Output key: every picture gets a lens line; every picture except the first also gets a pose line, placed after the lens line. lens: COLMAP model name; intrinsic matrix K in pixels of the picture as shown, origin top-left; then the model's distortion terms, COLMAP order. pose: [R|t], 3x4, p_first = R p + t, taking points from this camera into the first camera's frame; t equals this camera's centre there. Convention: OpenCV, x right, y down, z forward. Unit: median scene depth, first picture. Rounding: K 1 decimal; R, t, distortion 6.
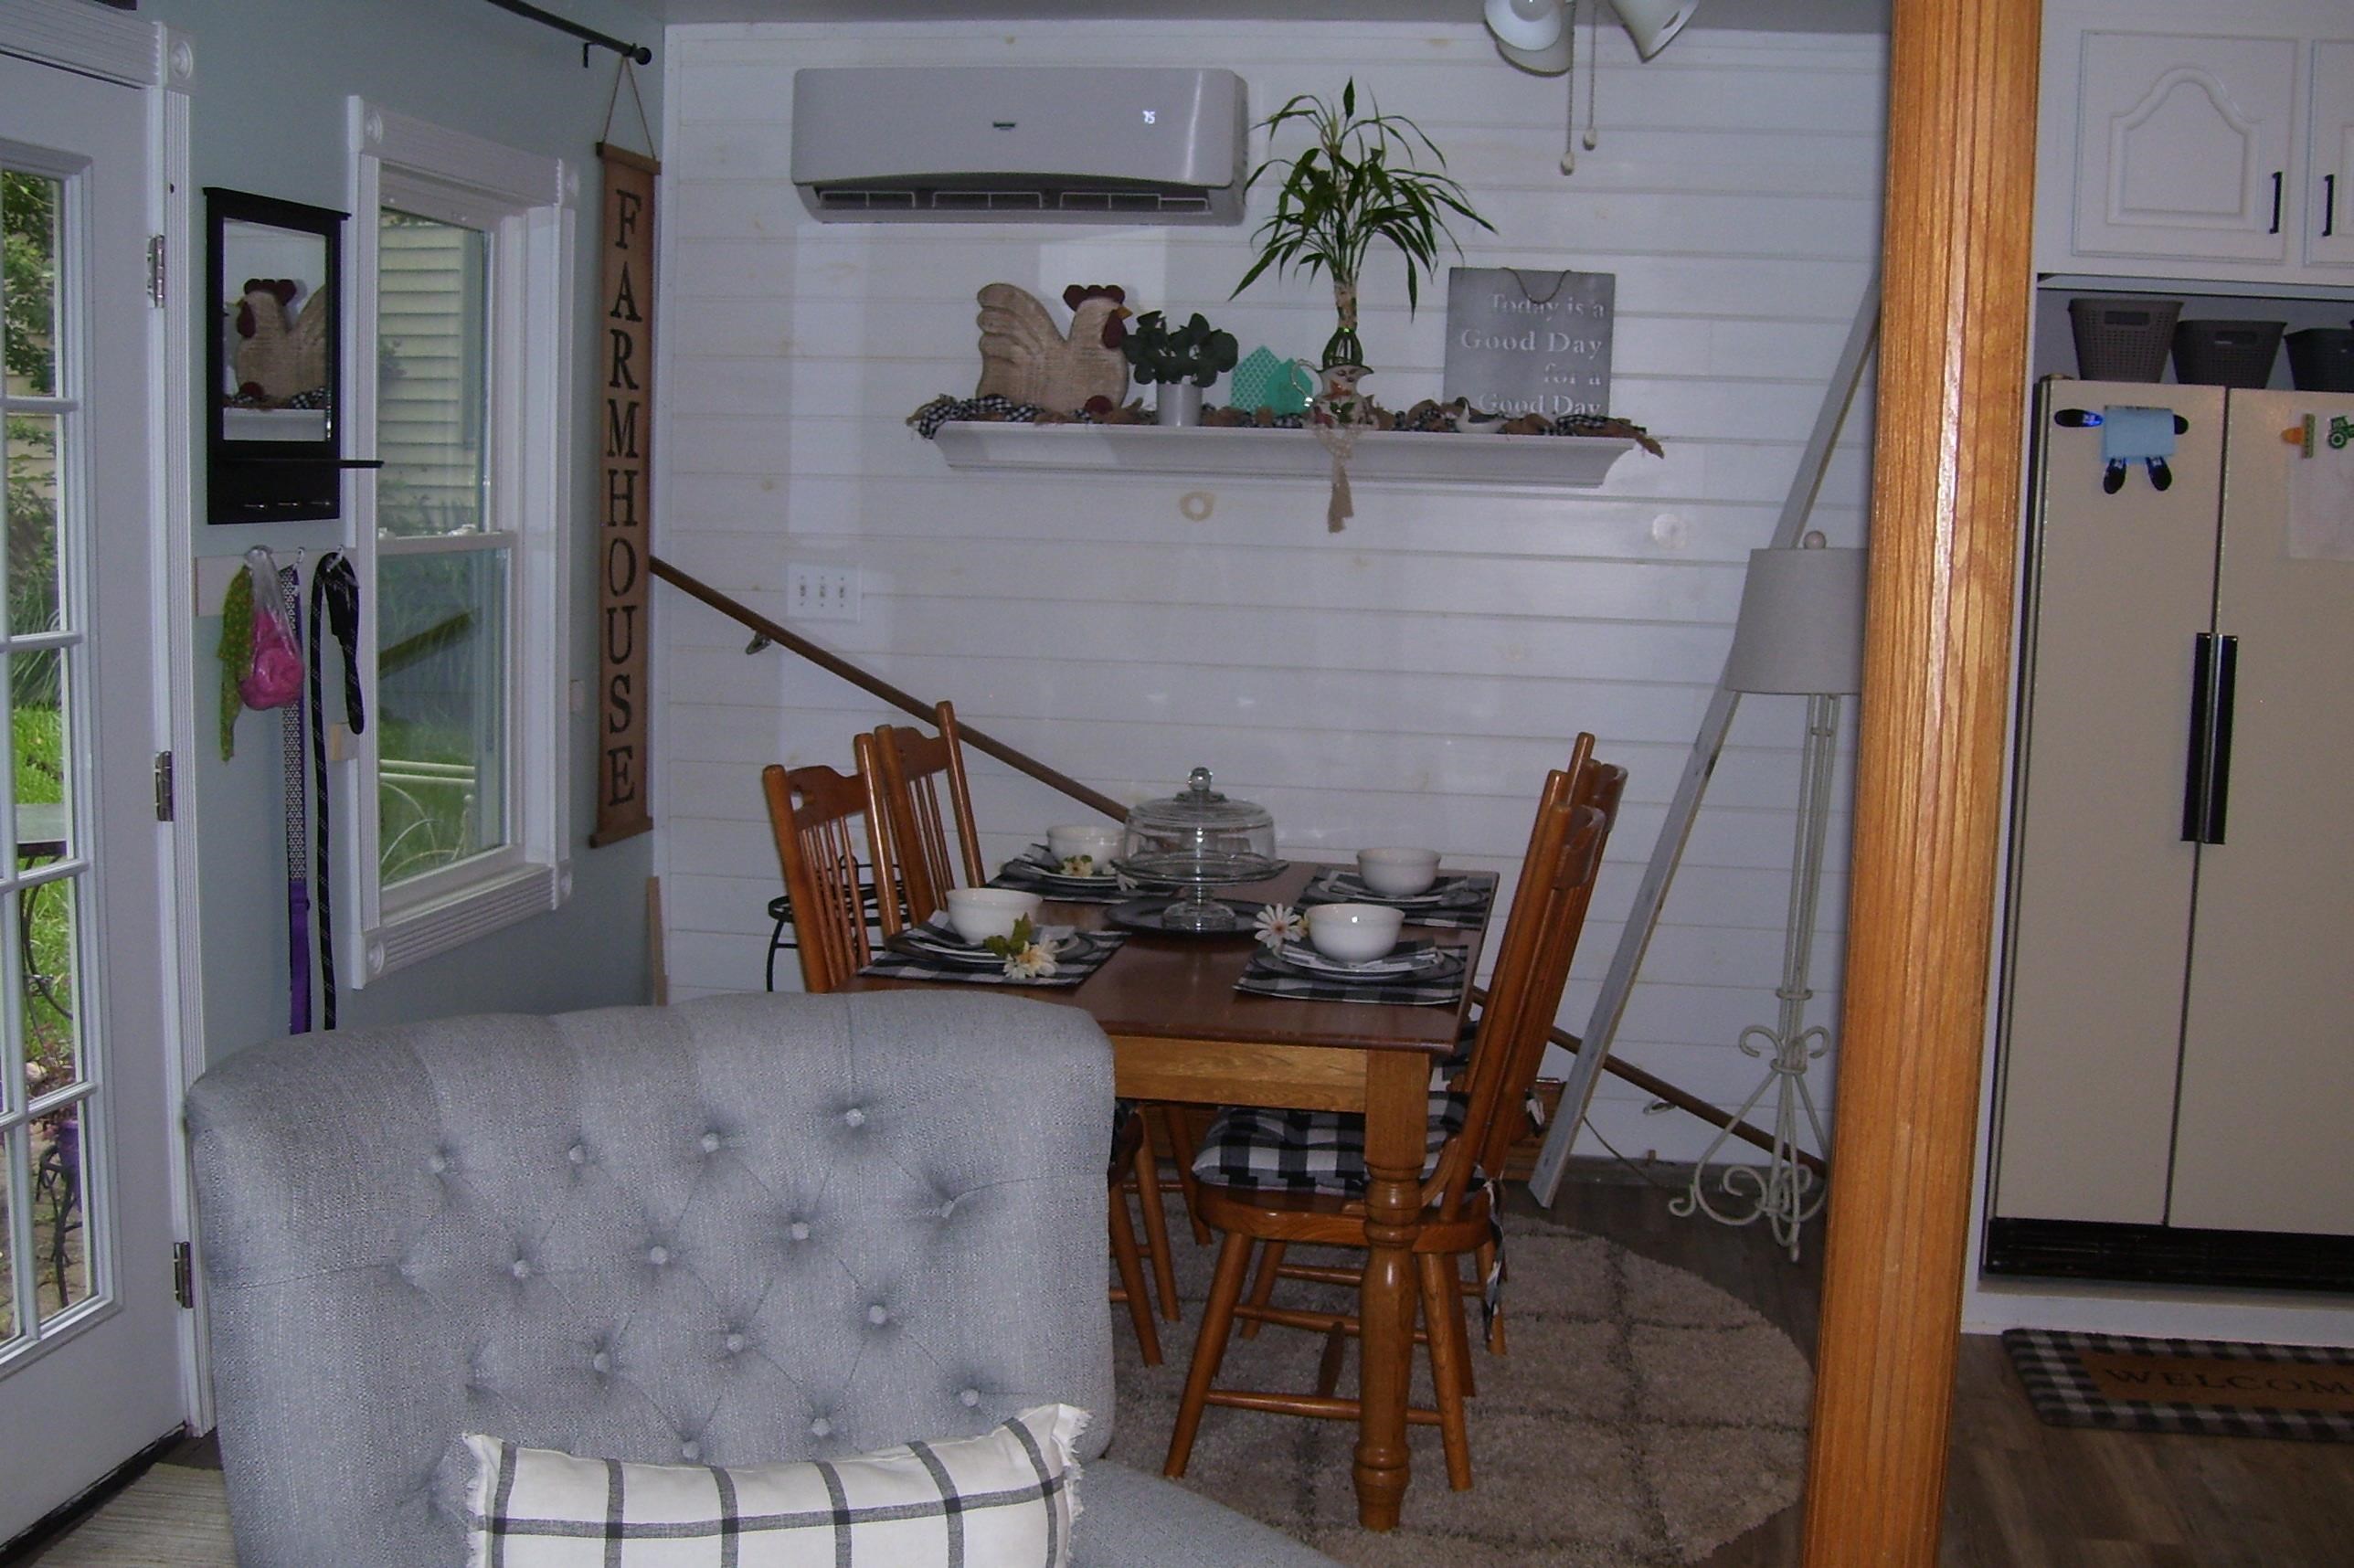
lens RADIAL K [[2548.7, 0, 1171.9], [0, 2548.7, 803.3], [0, 0, 1]] dist [-0.126818, 0.000000]
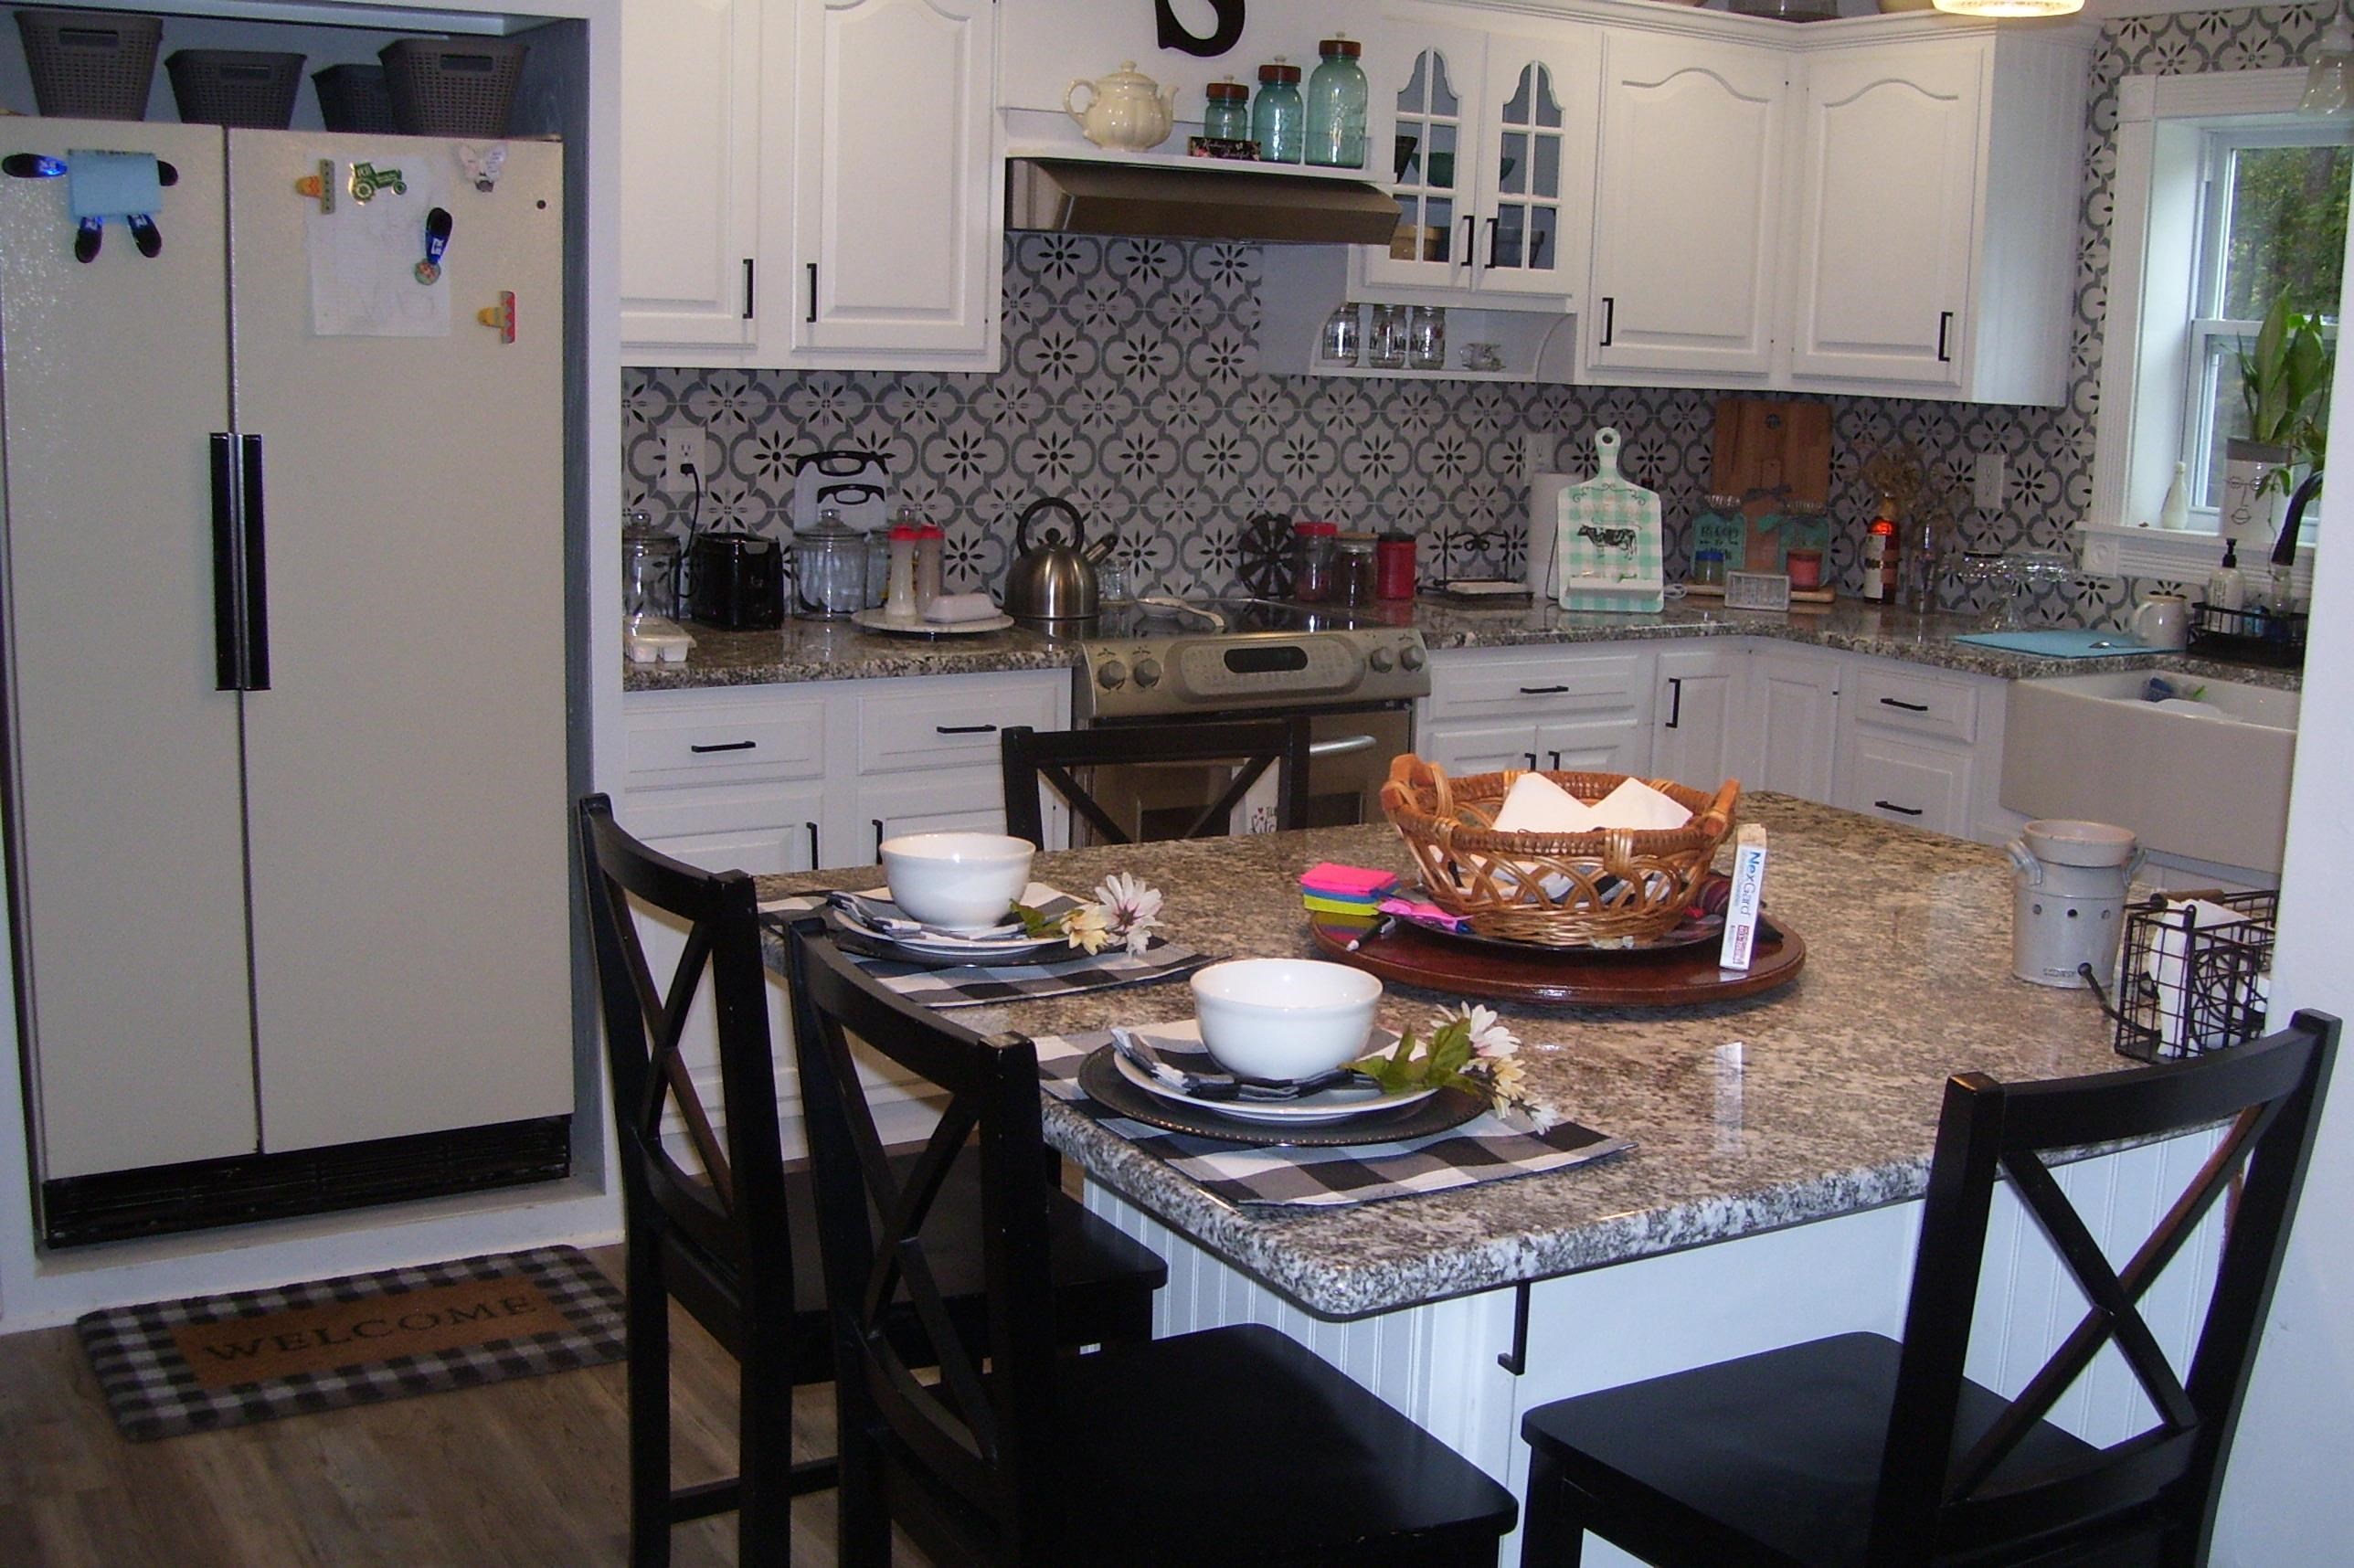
lens RADIAL K [[2548.7, 0, 1191.5], [0, 2548.7, 784.9], [0, 0, 1]] dist [-0.126818, 0.000000]
pose [[0.766045, -0.121185, 0.631260, 0.133247], [0.068702, 0.991878, 0.107044, -0.020390], [-0.639104, -0.038632, 0.768149, 0.176637]]
